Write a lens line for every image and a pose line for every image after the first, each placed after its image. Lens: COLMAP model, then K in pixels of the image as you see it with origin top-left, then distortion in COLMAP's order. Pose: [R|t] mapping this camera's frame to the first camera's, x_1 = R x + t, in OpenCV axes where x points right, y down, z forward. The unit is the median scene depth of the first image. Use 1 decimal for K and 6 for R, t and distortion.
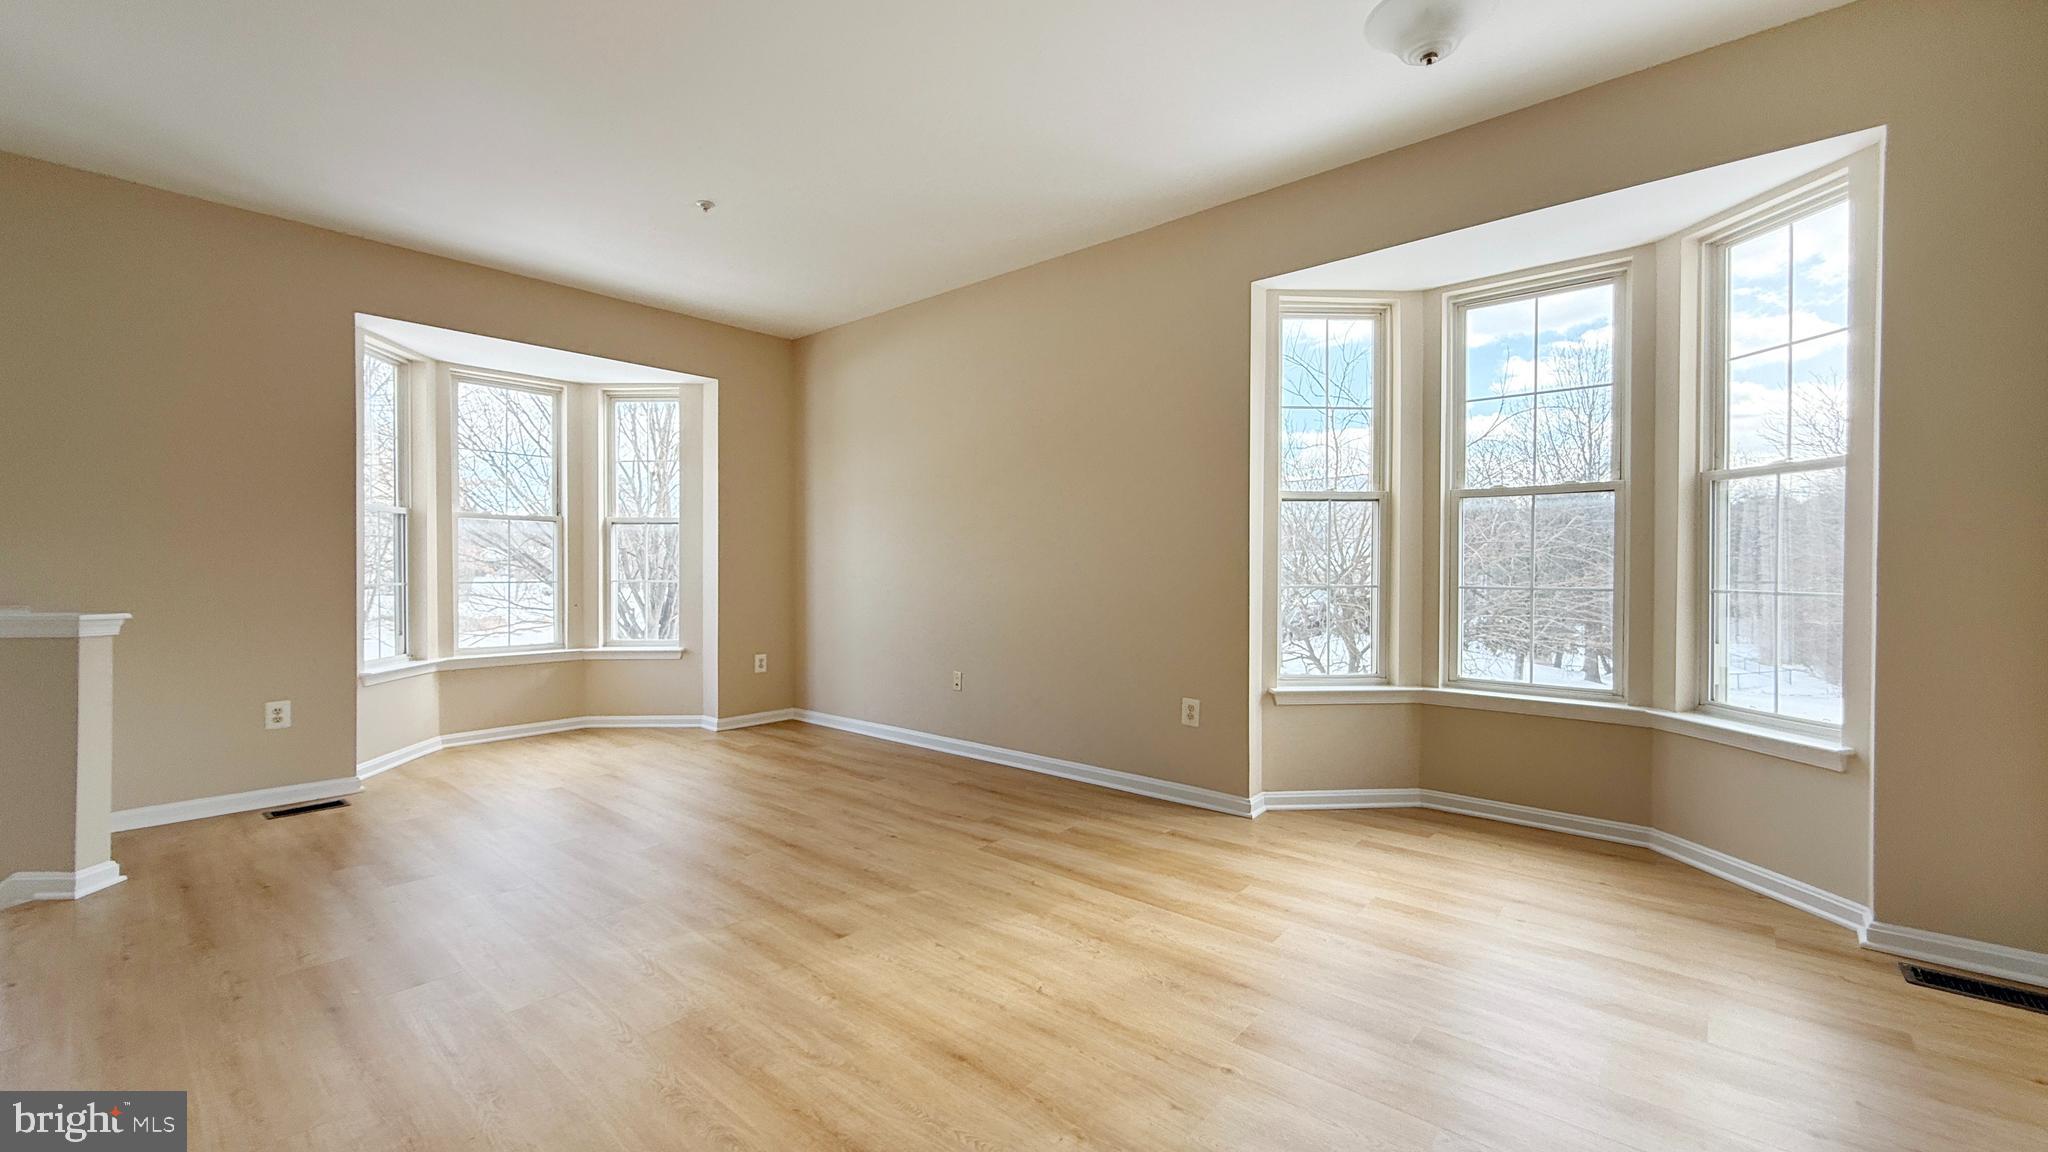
lens RADIAL K [[867.4, 0, 1030.4], [0, 867.4, 583.1], [0, 0, 1]] dist [0.000531, 0.000384]
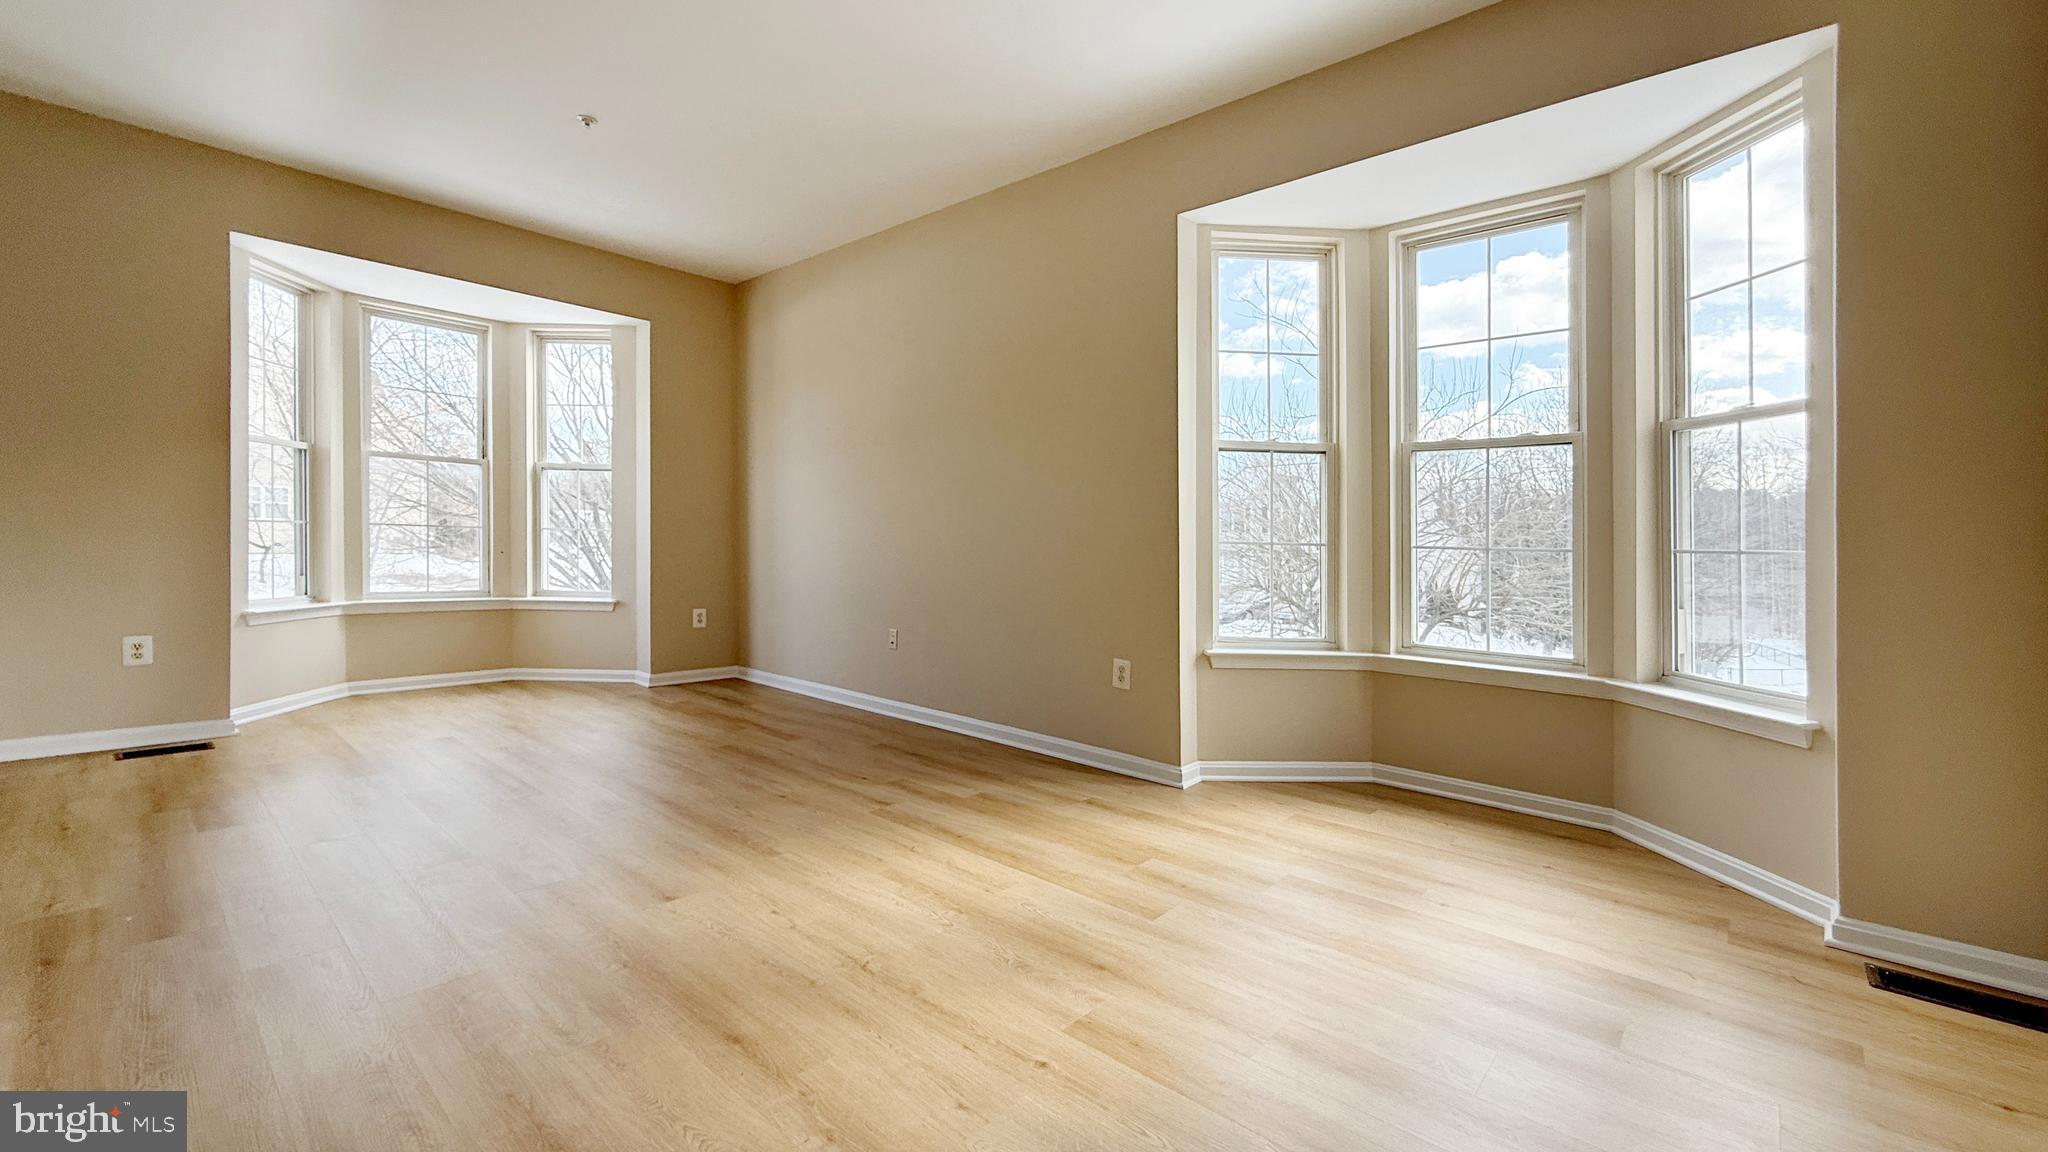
lens RADIAL K [[867.7, 0, 1025.8], [0, 867.7, 535.5], [0, 0, 1]] dist [0.000467, -0.000158]
pose [[0.999568, 0.018398, -0.022937, 0.108781], [-0.018977, 0.999501, -0.025253, 0.026821], [0.022461, 0.025678, 0.999418, 0.057483]]
